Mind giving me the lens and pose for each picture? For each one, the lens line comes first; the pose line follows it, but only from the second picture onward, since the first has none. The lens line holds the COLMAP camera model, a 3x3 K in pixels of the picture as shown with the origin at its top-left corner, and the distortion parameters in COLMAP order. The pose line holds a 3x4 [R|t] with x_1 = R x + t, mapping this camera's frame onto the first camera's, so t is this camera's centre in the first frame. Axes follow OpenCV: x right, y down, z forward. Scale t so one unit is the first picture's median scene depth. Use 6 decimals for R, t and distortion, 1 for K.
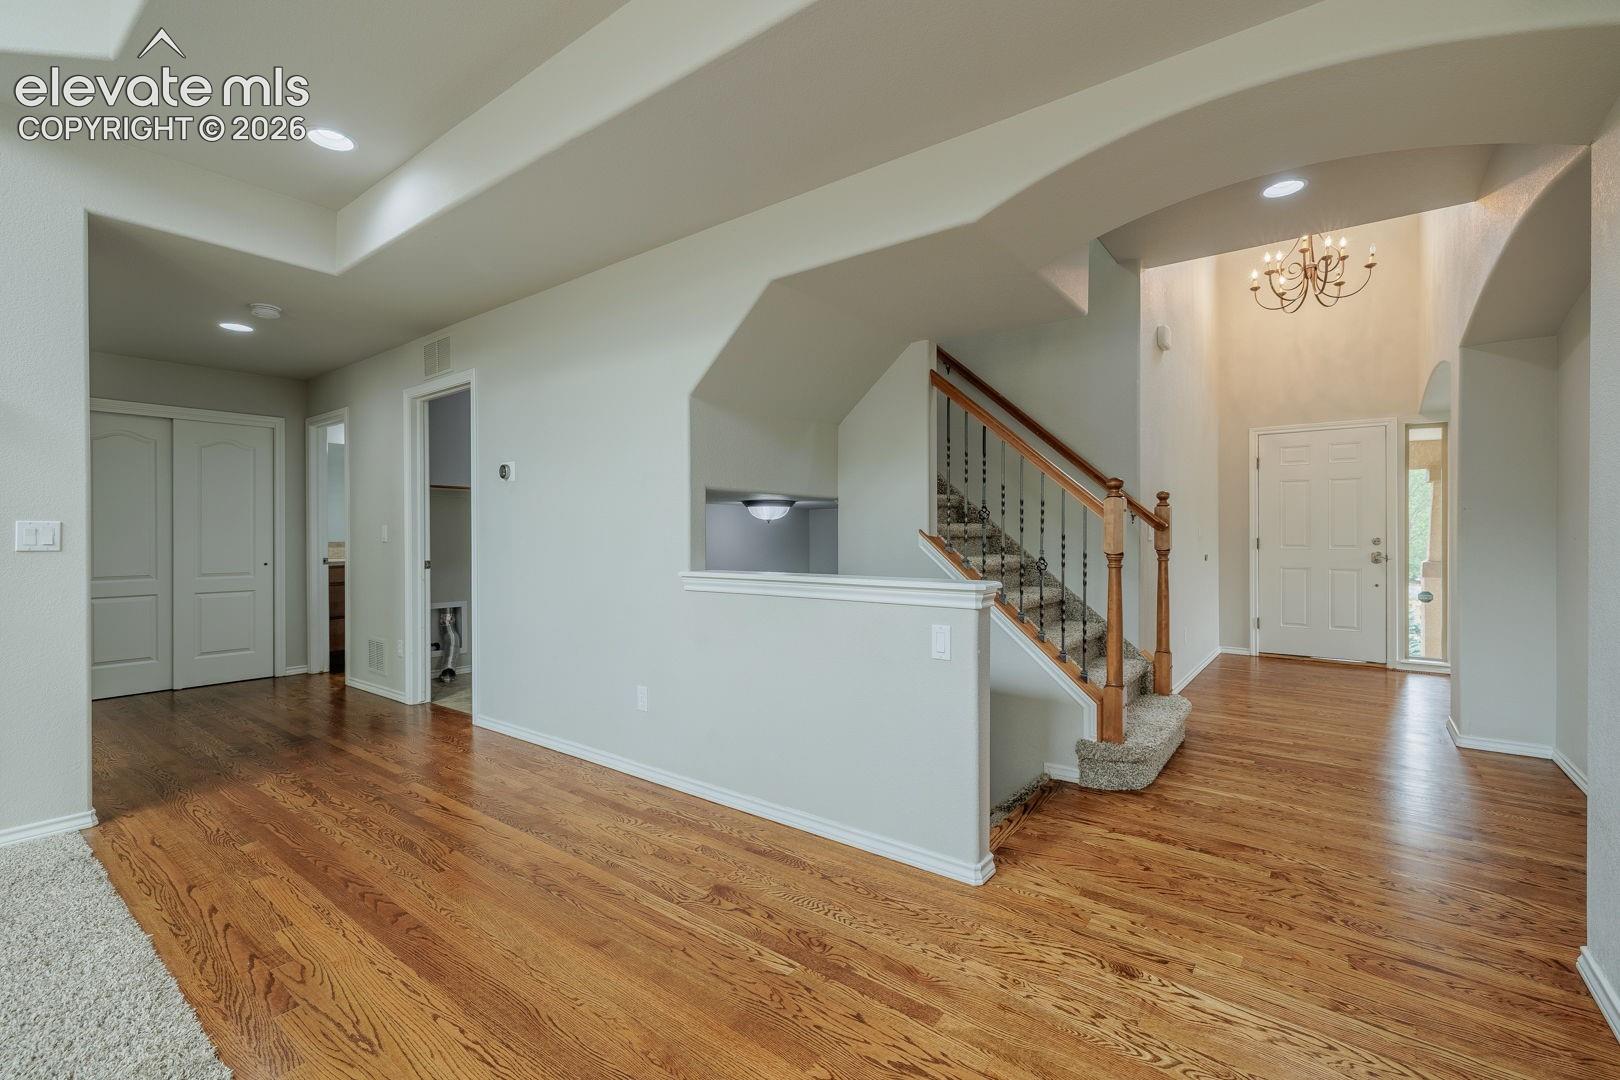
lens RADIAL K [[704.6, 0, 825.2], [0, 704.6, 542.9], [0, 0, 1]] dist [0.001763, 0.000305]
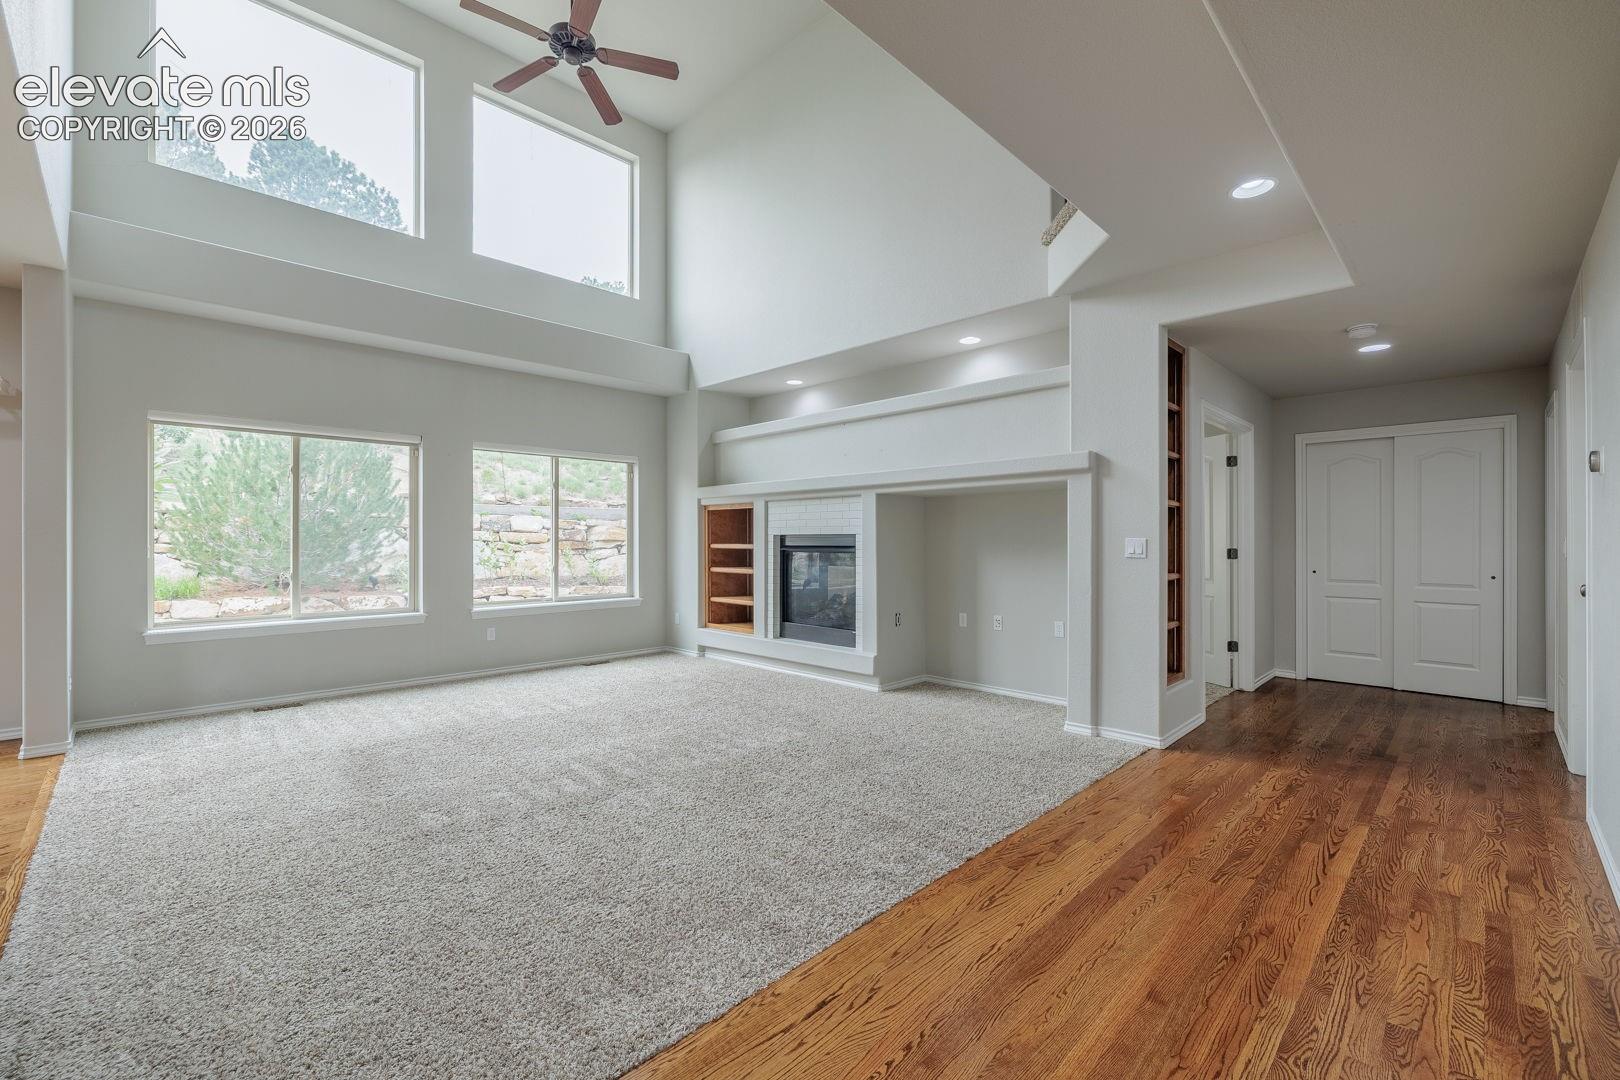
lens RADIAL K [[672.3, 0, 775.7], [0, 672.3, 531.9], [0, 0, 1]] dist [0.001806, -0.000479]
pose [[-0.172903, -0.004959, -0.984926, 0.434598], [-0.013803, 0.999901, -0.002611, -0.026446], [0.984842, 0.013143, -0.172955, 0.435769]]
